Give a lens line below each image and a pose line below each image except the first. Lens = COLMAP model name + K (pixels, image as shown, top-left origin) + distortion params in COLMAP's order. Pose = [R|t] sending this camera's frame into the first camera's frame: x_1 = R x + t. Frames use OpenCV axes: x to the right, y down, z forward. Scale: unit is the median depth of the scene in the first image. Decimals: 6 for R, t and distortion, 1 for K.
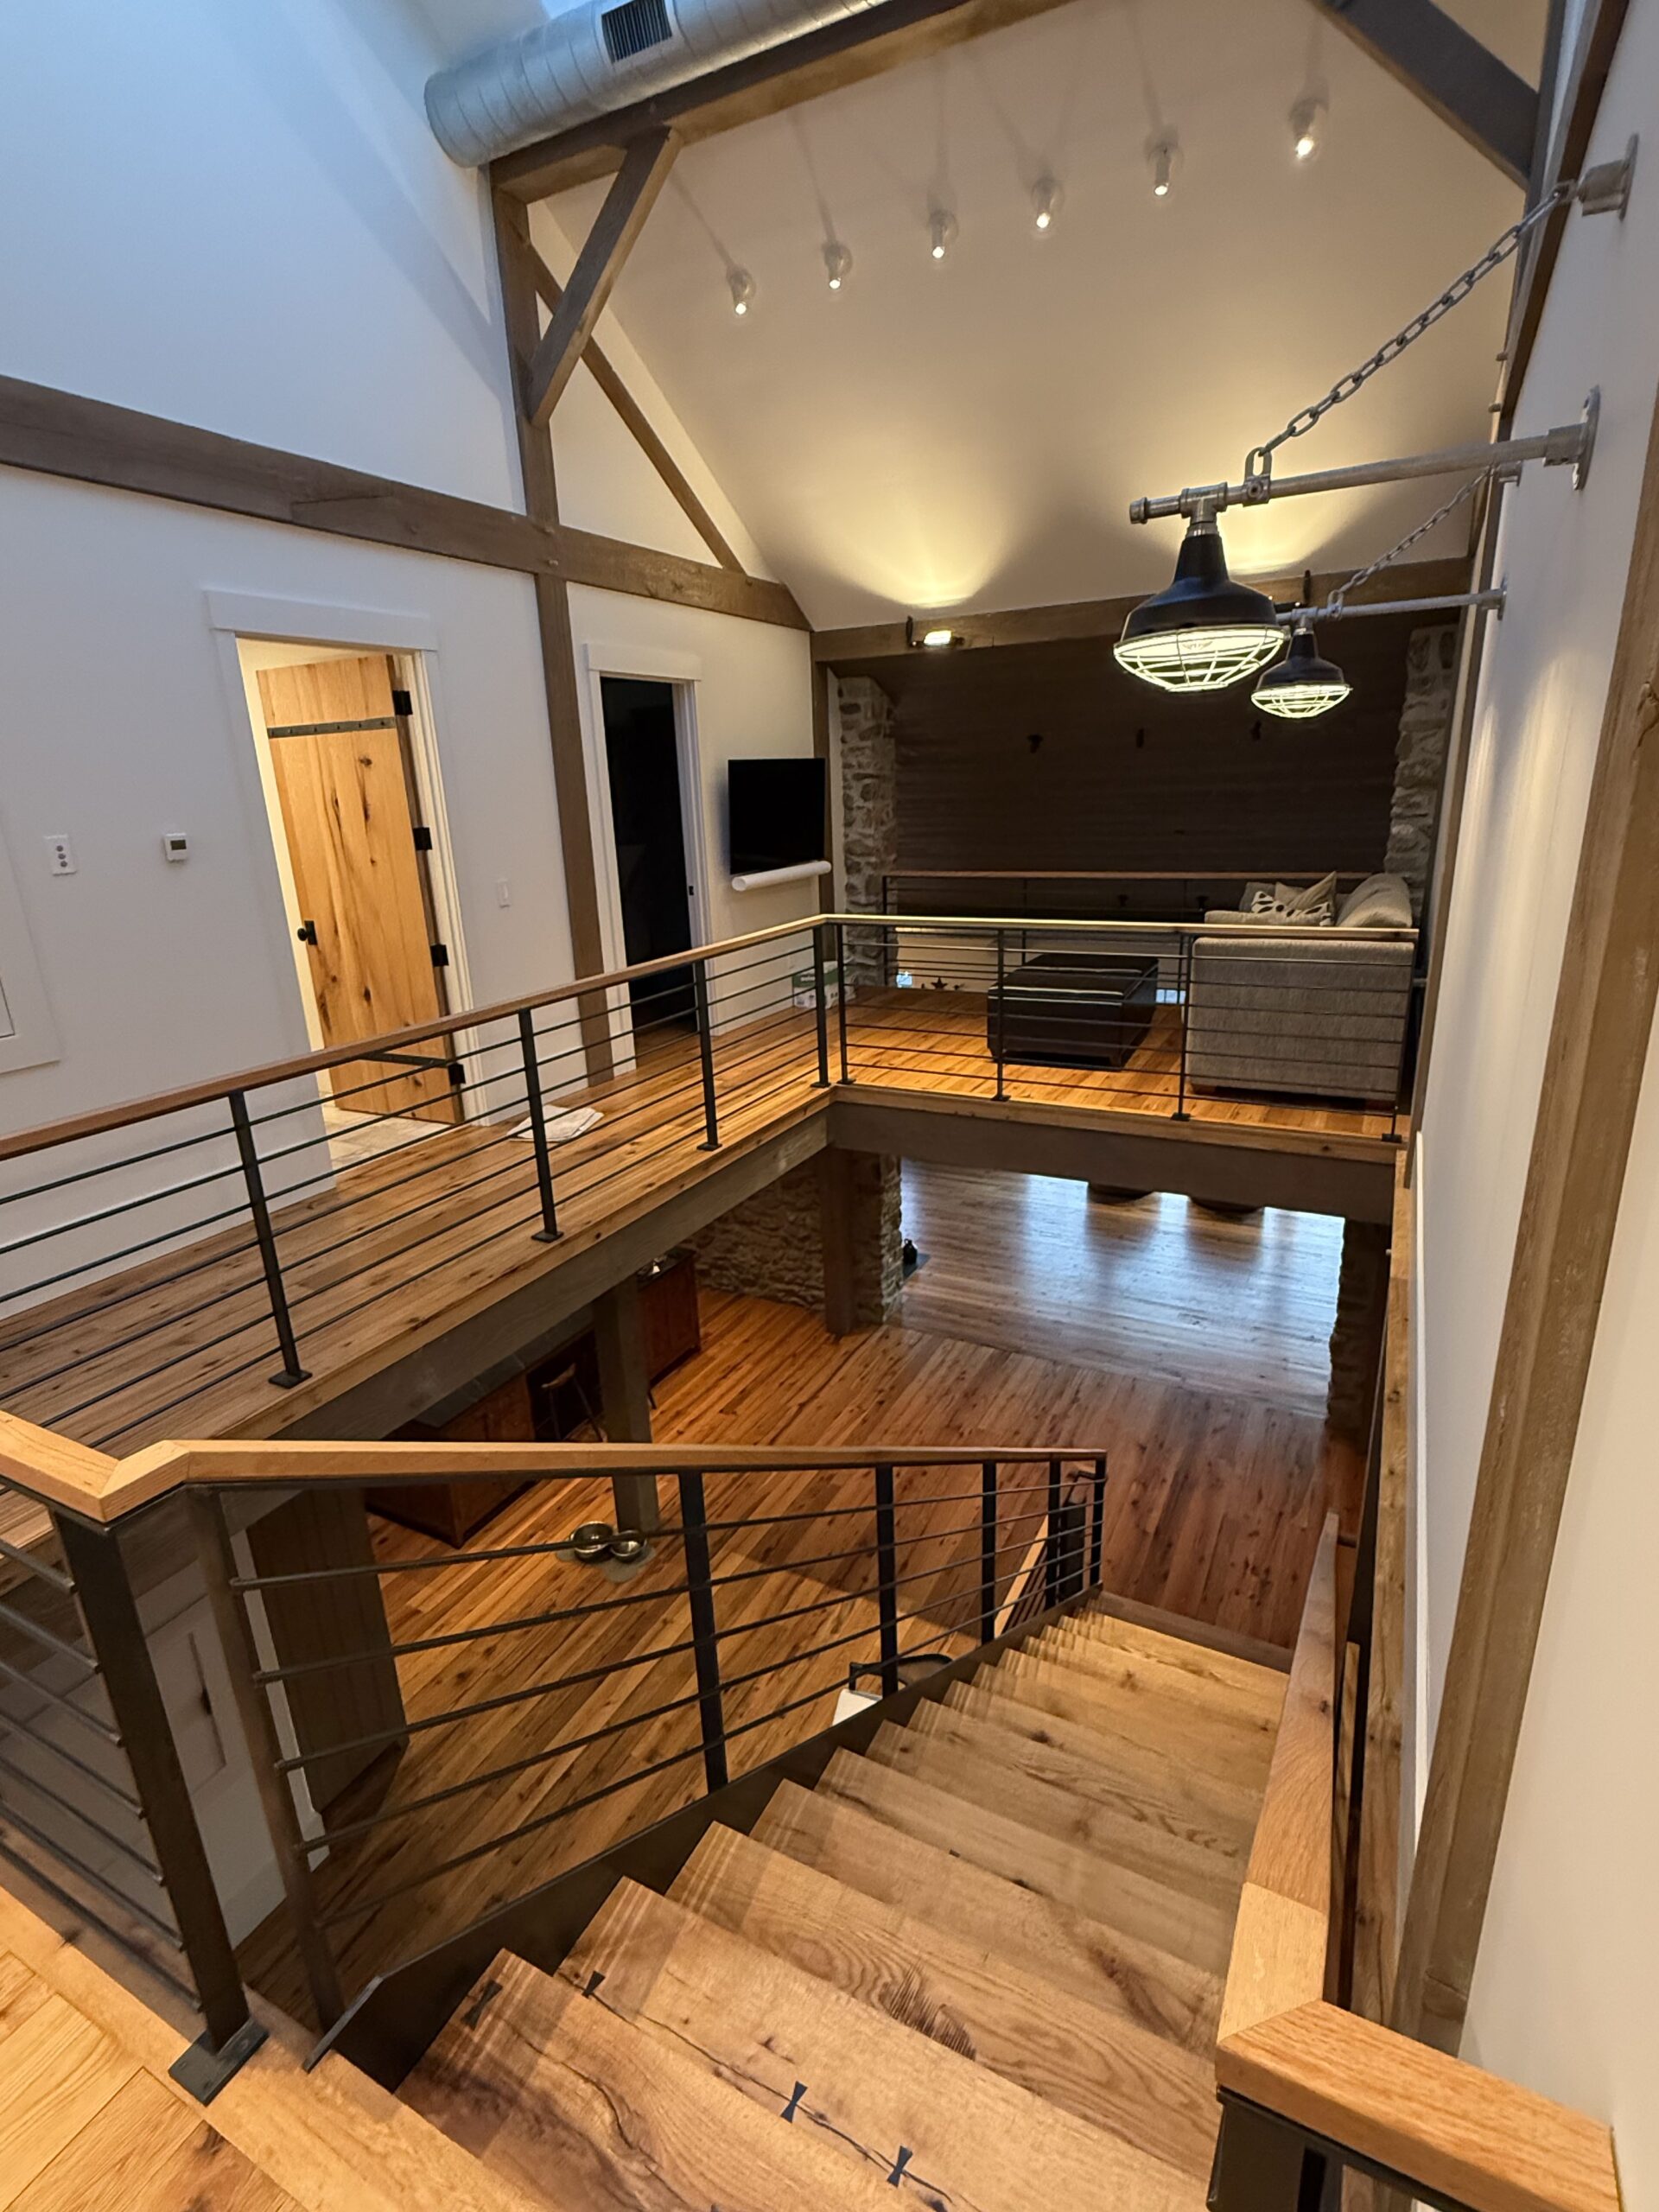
lens RADIAL K [[1060.2, 0, 838.7], [0, 1060.2, 1107.1], [0, 0, 1]] dist [0.003293, 0.000687]
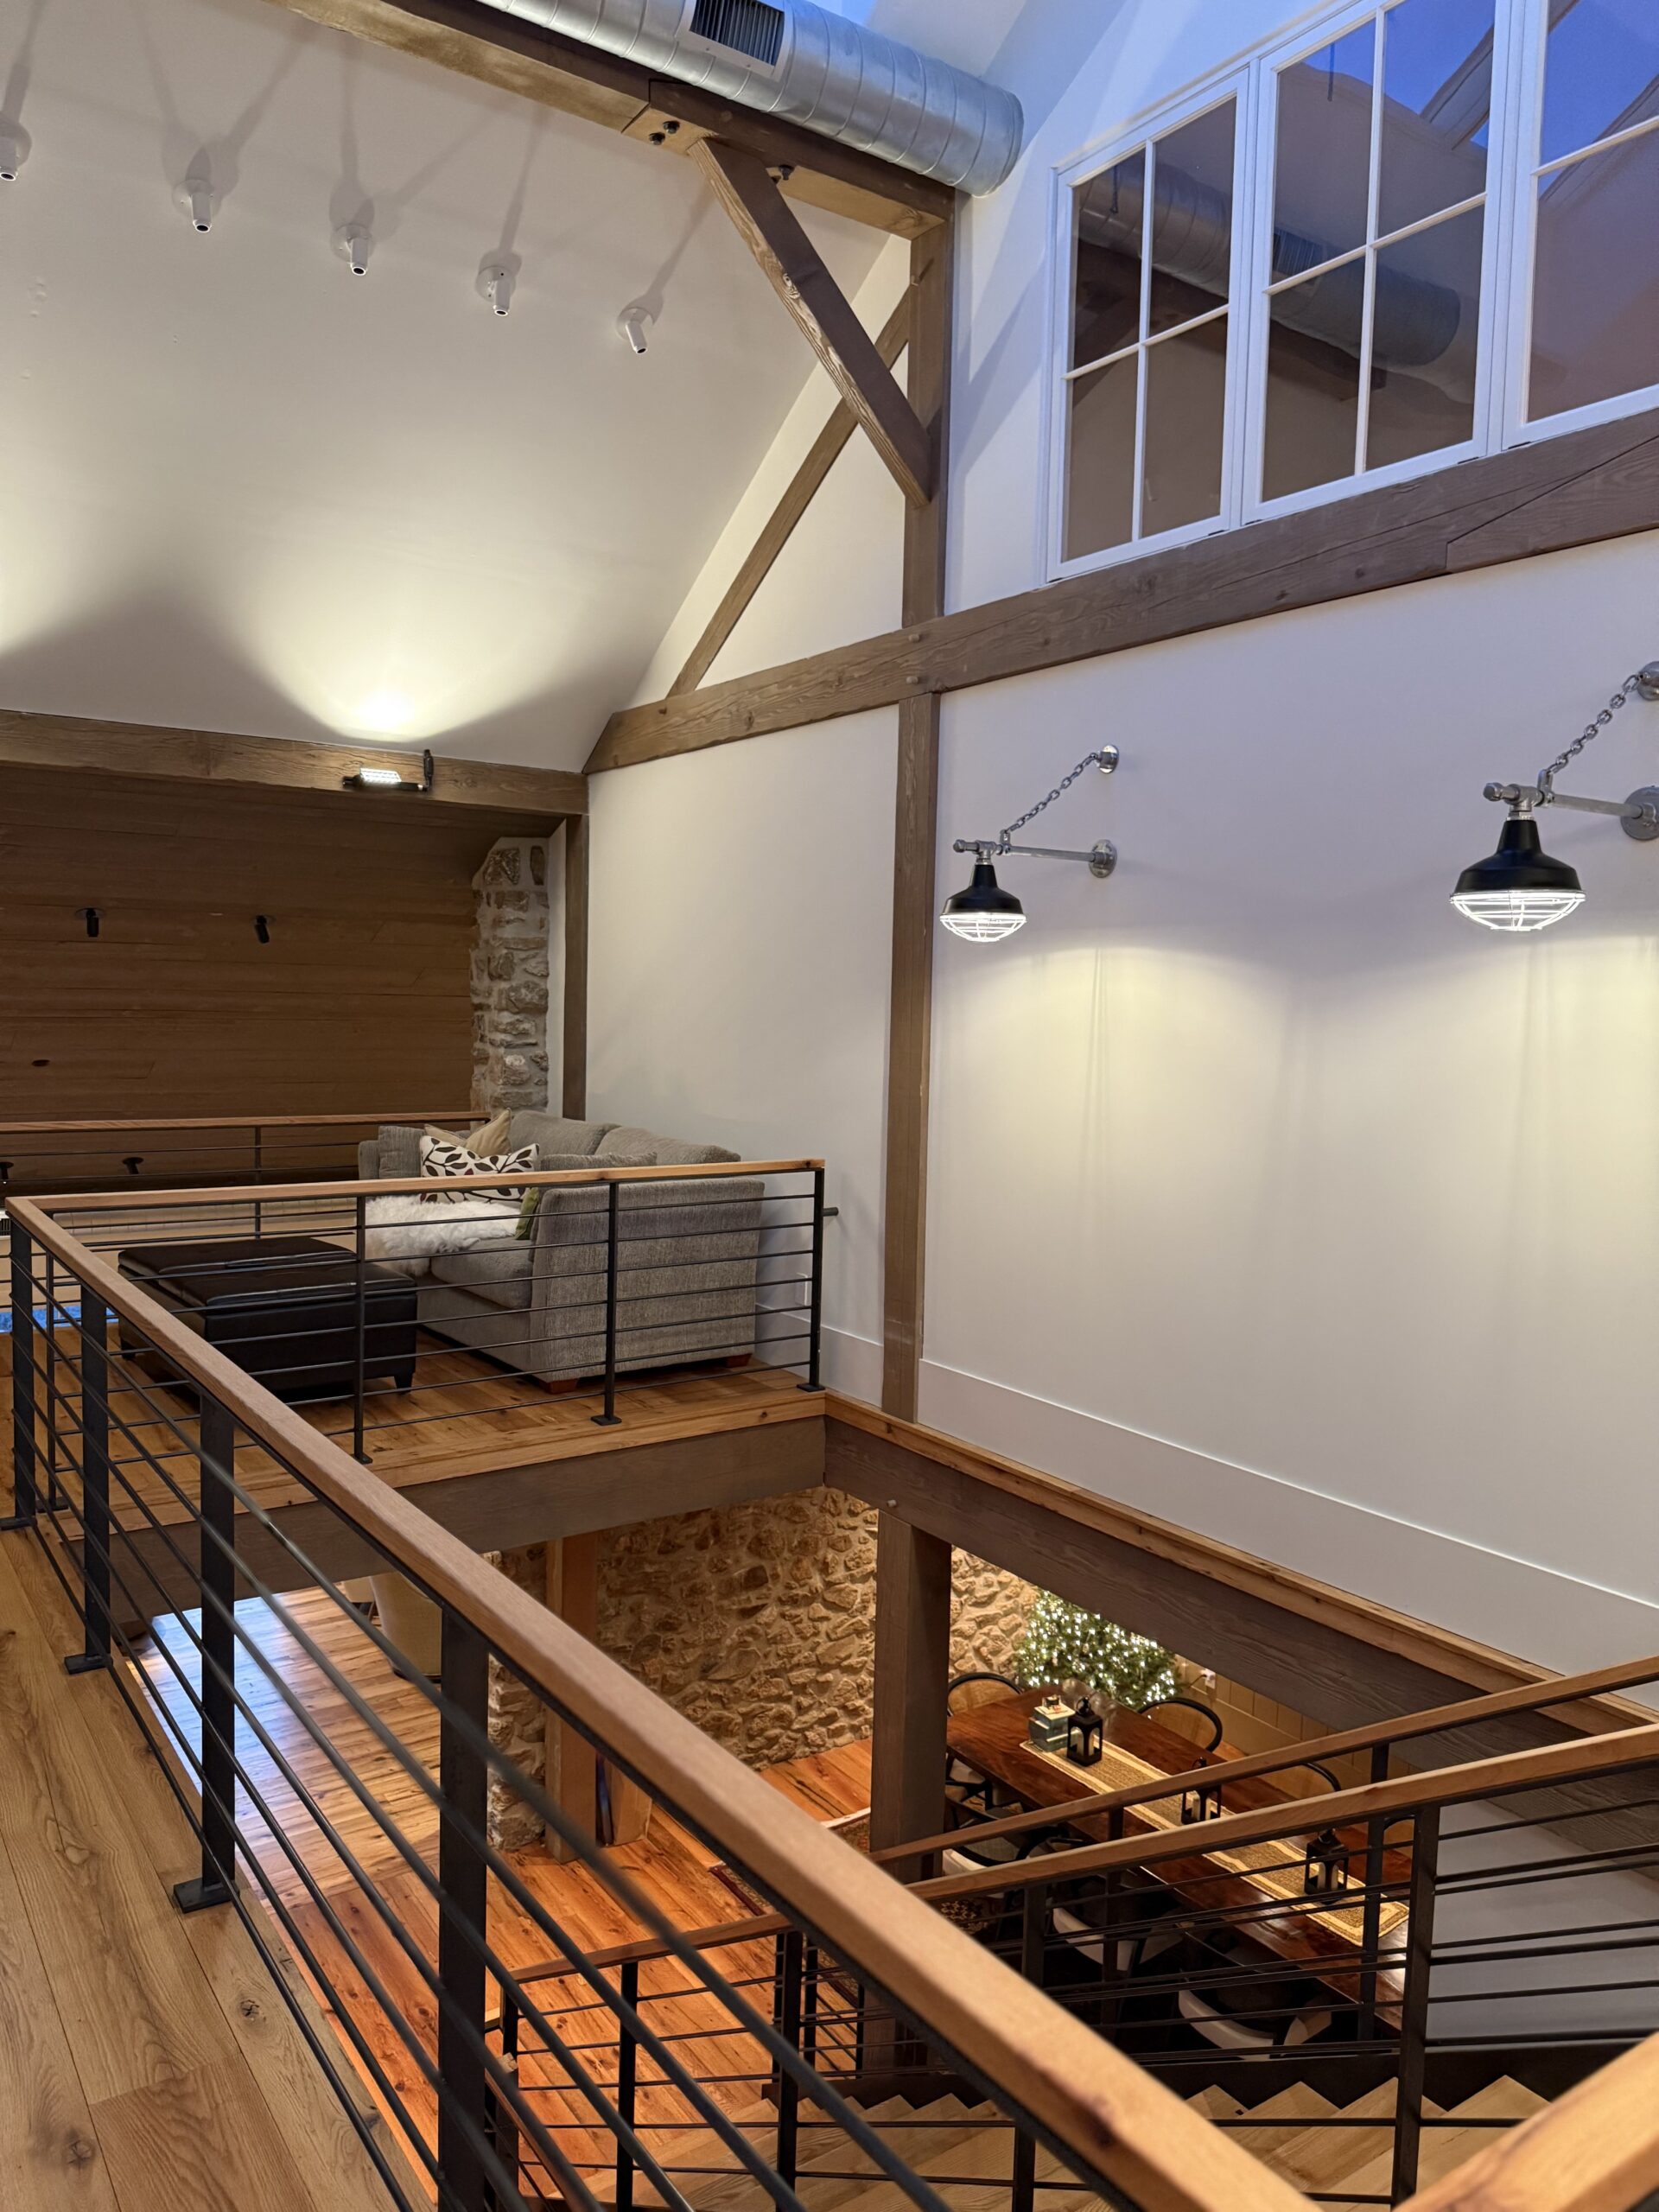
lens RADIAL K [[1546.6, 0, 832.7], [0, 1546.6, 1115.9], [0, 0, 1]] dist [0.152590, -0.308962]
pose [[0.474321, -0.021862, 0.880080, -0.594766], [0.222456, 0.970225, -0.095792, -0.060336], [-0.851782, 0.241215, 0.465062, 0.300606]]
